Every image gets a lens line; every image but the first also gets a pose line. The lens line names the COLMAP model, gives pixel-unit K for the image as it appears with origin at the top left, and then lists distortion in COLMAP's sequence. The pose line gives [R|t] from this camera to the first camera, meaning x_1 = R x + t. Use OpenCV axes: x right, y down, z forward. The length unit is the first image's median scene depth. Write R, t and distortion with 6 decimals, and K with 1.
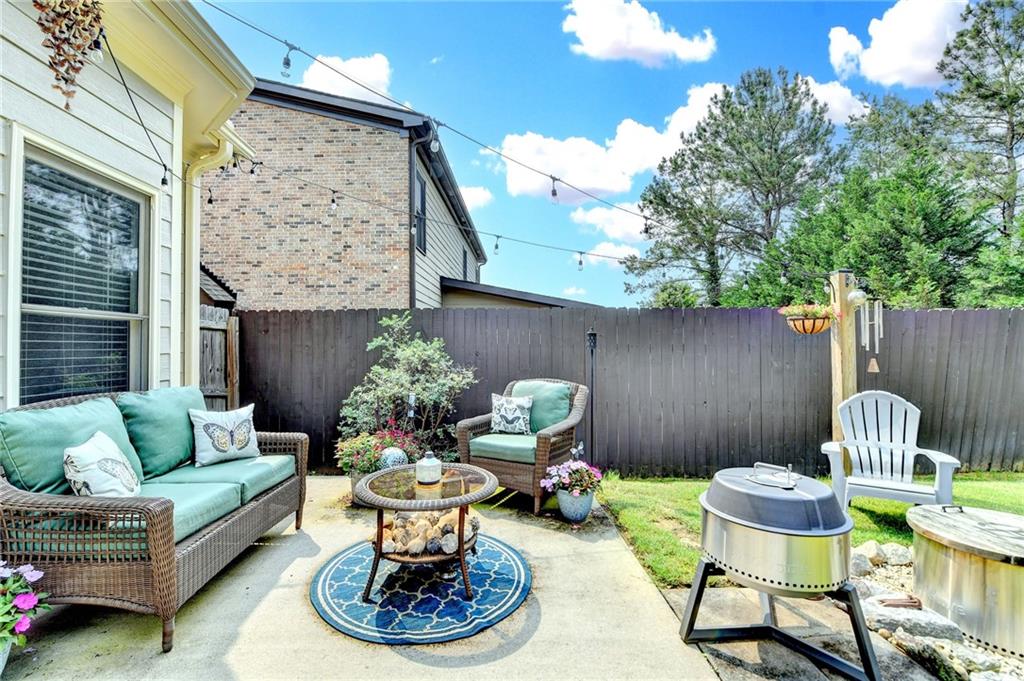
lens RADIAL K [[415.7, 0, 492.3], [0, 415.7, 333.7], [0, 0, 1]] dist [-0.012512, -0.003035]
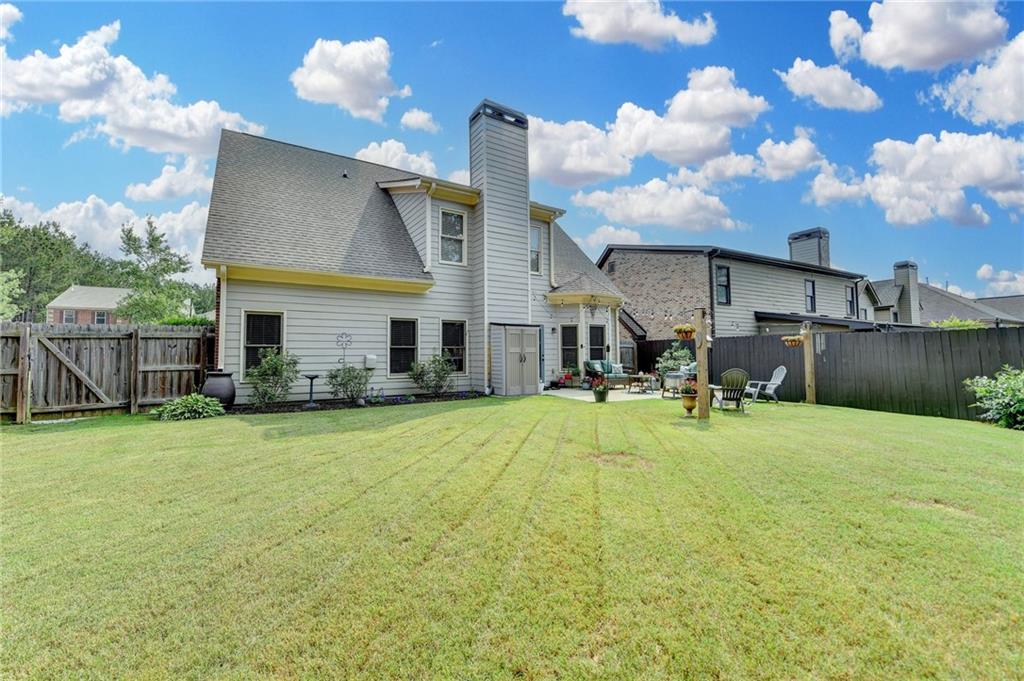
lens RADIAL K [[415.7, 0, 492.3], [0, 415.7, 333.7], [0, 0, 1]] dist [-0.012512, -0.003035]
pose [[0.475819, -0.036539, -0.878784, 1.179074], [0.023531, 0.999308, -0.028809, -0.032703], [0.879228, -0.006971, 0.476349, -1.055365]]
